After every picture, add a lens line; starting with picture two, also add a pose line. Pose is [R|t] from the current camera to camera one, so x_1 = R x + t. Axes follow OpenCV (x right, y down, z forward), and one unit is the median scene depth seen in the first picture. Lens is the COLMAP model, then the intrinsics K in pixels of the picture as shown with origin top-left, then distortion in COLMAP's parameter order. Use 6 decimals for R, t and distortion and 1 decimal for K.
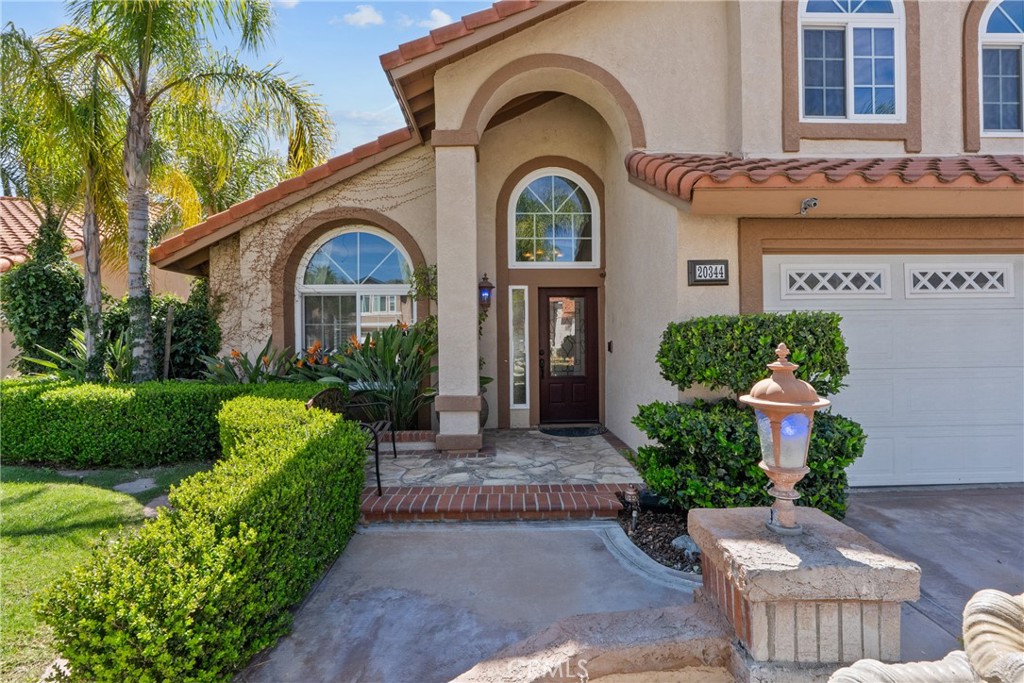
lens RADIAL K [[461.4, 0, 515.2], [0, 461.4, 341.0], [0, 0, 1]] dist [-0.006055, 0.000341]
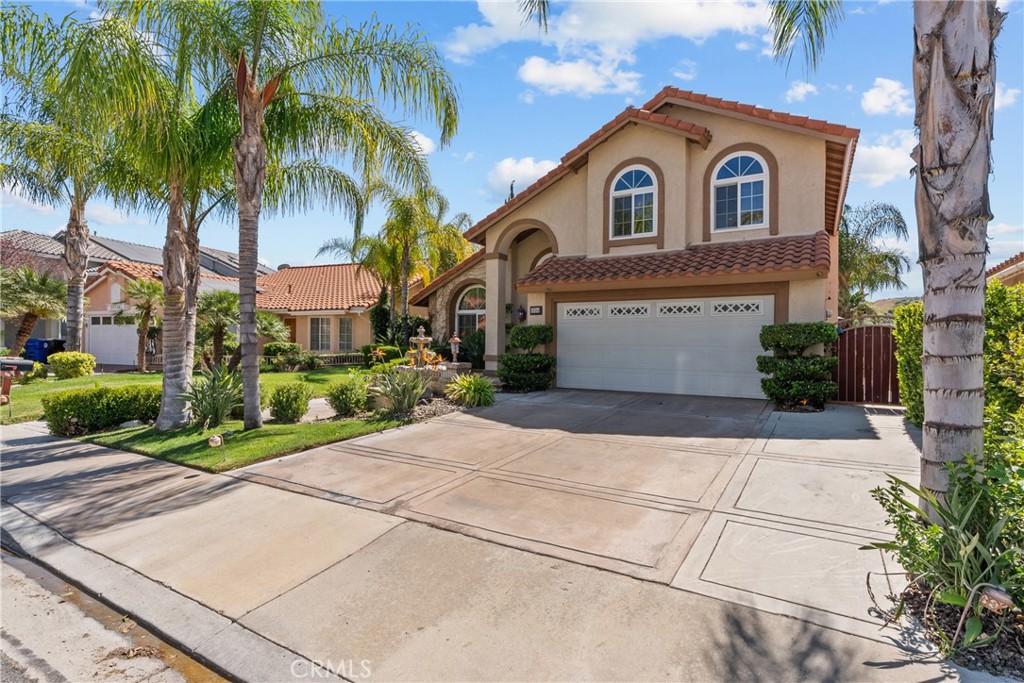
lens RADIAL K [[509.8, 0, 512.0], [0, 509.8, 341.5], [0, 0, 1]] dist [-0.000047, -0.000009]
pose [[0.837037, 0.018154, -0.546845, 1.515267], [-0.018379, 0.999818, 0.005060, 0.025872], [0.546838, 0.005815, 0.837218, -1.316886]]
